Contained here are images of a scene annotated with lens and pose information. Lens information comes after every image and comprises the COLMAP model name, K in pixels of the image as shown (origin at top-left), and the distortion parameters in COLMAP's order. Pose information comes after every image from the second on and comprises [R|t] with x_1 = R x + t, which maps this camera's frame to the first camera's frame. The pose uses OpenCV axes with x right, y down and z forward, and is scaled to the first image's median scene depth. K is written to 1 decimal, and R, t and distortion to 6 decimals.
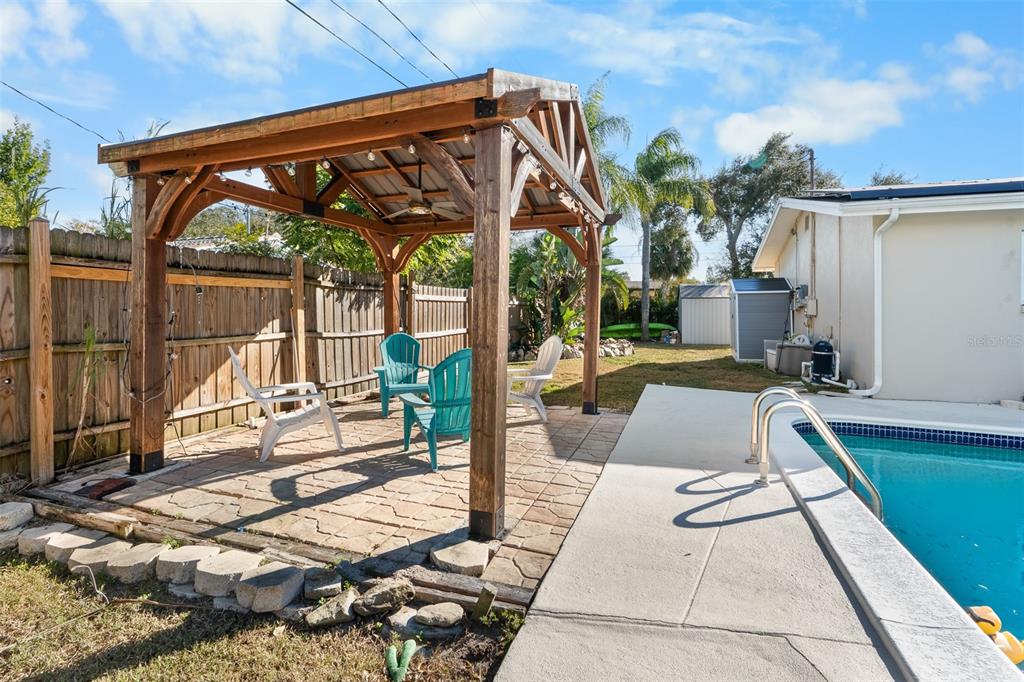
lens RADIAL K [[467.4, 0, 500.6], [0, 467.4, 306.6], [0, 0, 1]] dist [-0.007792, 0.002078]
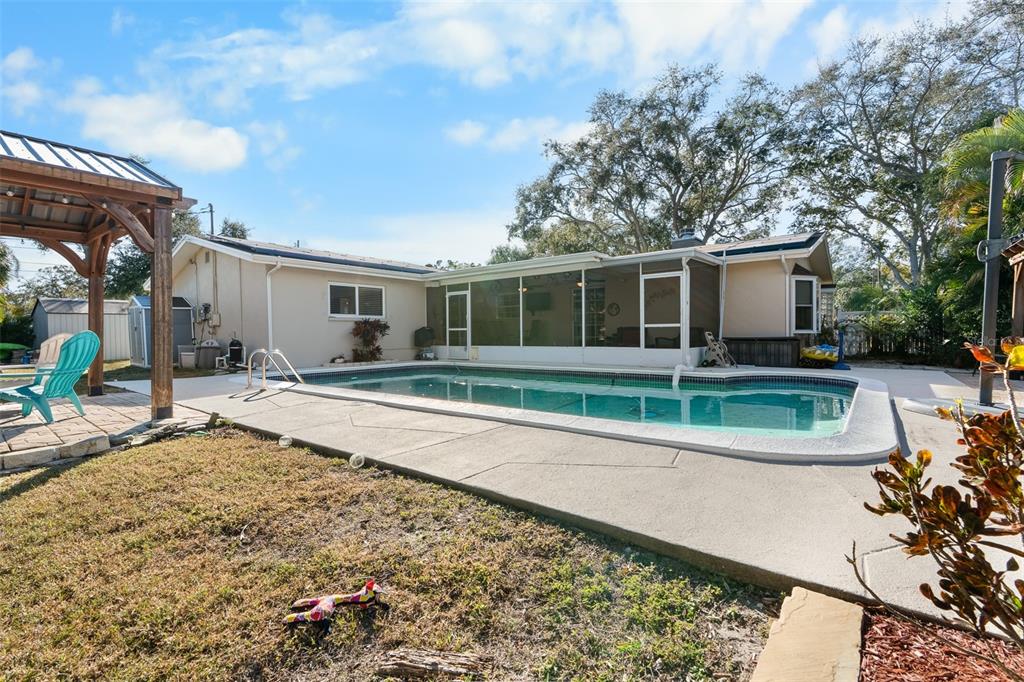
lens RADIAL K [[467.4, 0, 511.7], [0, 467.4, 337.2], [0, 0, 1]] dist [-0.007792, 0.002078]
pose [[0.304242, -0.019154, 0.952402, -0.481414], [0.005994, 0.999817, 0.018192, 0.041528], [-0.952576, 0.000174, 0.304301, -0.324137]]
